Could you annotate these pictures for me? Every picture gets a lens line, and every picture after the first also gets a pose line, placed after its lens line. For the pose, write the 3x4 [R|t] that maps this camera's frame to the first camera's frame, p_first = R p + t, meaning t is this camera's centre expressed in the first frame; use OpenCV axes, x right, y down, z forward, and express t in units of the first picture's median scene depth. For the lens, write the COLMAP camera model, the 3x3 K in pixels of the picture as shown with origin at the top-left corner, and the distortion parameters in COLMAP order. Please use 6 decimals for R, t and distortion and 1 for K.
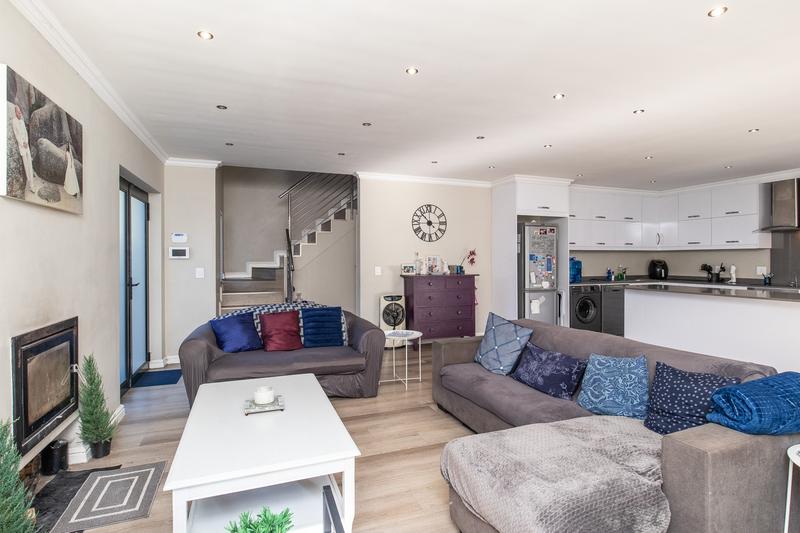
lens RADIAL K [[407.1, 0, 400.0], [0, 407.1, 263.3], [0, 0, 1]] dist [0.000548, -0.000397]
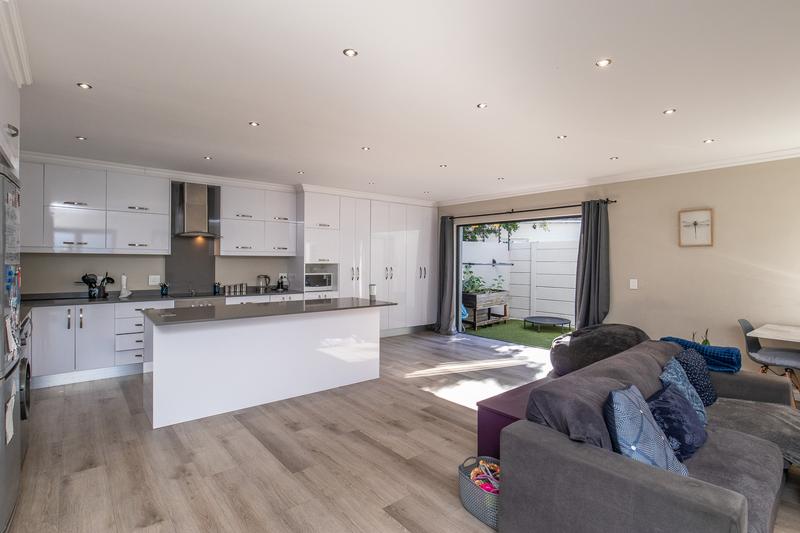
lens RADIAL K [[407.1, 0, 399.6], [0, 407.1, 264.7], [0, 0, 1]] dist [0.000548, -0.000397]
pose [[-0.315354, -0.006158, 0.948954, -0.114069], [0.004359, 0.999959, 0.007938, -0.023176], [-0.948964, 0.006640, -0.315314, 0.941895]]
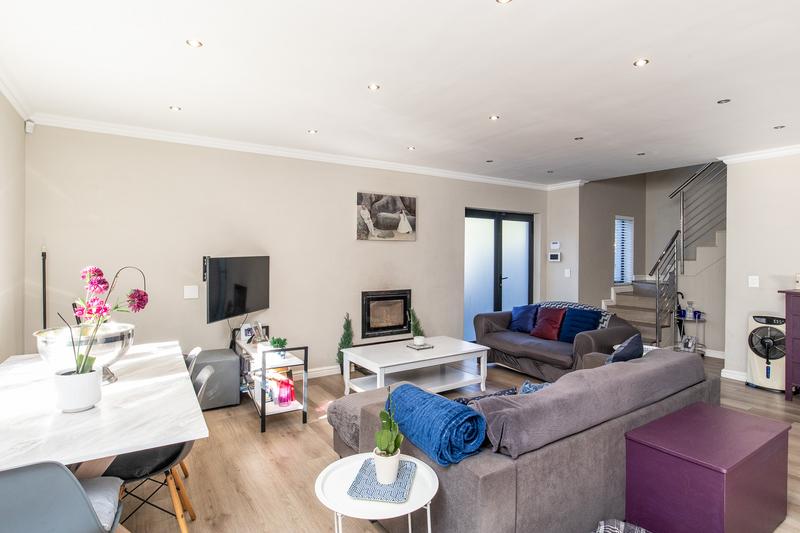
lens RADIAL K [[424.1, 0, 407.5], [0, 424.1, 263.4], [0, 0, 1]] dist [-0.003149, 0.000250]
pose [[0.229147, 0.020901, -0.973167, 0.662647], [-0.016204, 0.999713, 0.017656, -0.021259], [0.973257, 0.011724, 0.229420, 0.234375]]
